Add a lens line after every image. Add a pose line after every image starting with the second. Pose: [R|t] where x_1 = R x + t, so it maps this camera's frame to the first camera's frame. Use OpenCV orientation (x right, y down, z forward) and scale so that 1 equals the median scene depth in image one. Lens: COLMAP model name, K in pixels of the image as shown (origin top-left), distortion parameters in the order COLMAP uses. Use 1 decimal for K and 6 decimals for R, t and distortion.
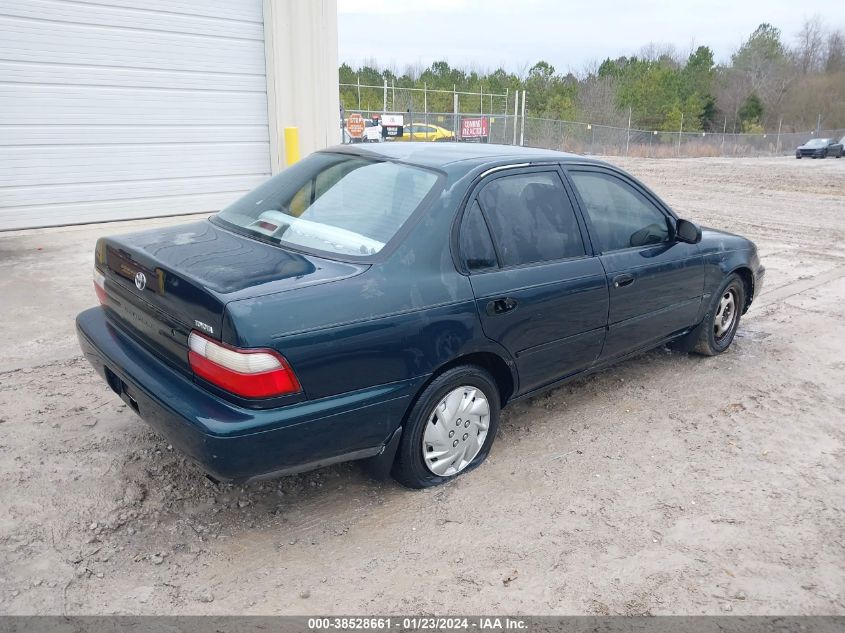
lens RADIAL K [[643.9, 0, 422.5], [0, 643.9, 316.5], [0, 0, 1]] dist [0.014899, -0.033156]
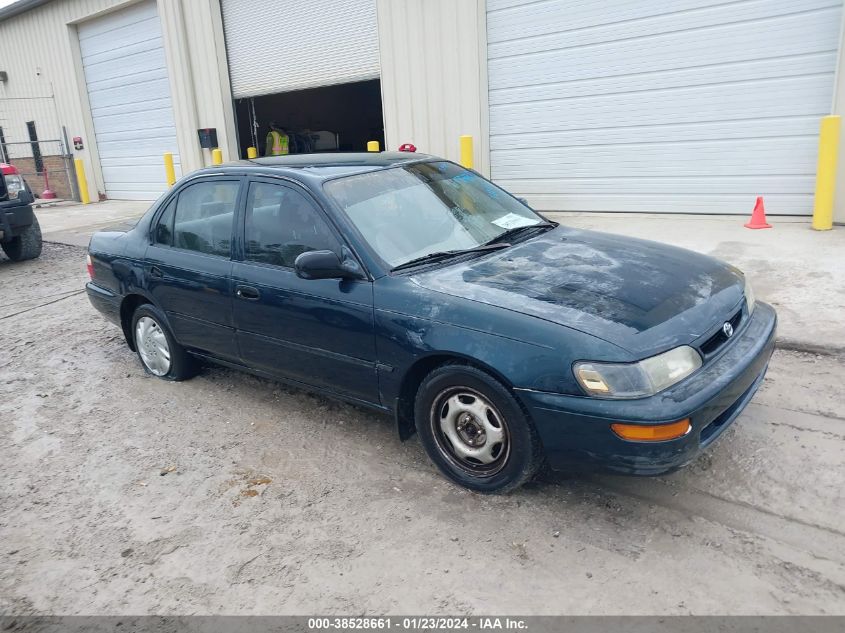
lens RADIAL K [[633.5, 0, 422.5], [0, 633.5, 316.5], [0, 0, 1]] dist [0.007411, -0.001757]
pose [[0.179689, 0.244495, -0.952856, 1.382900], [-0.239539, 0.950341, 0.198678, -0.296626], [0.954114, 0.192546, 0.229332, 1.088656]]
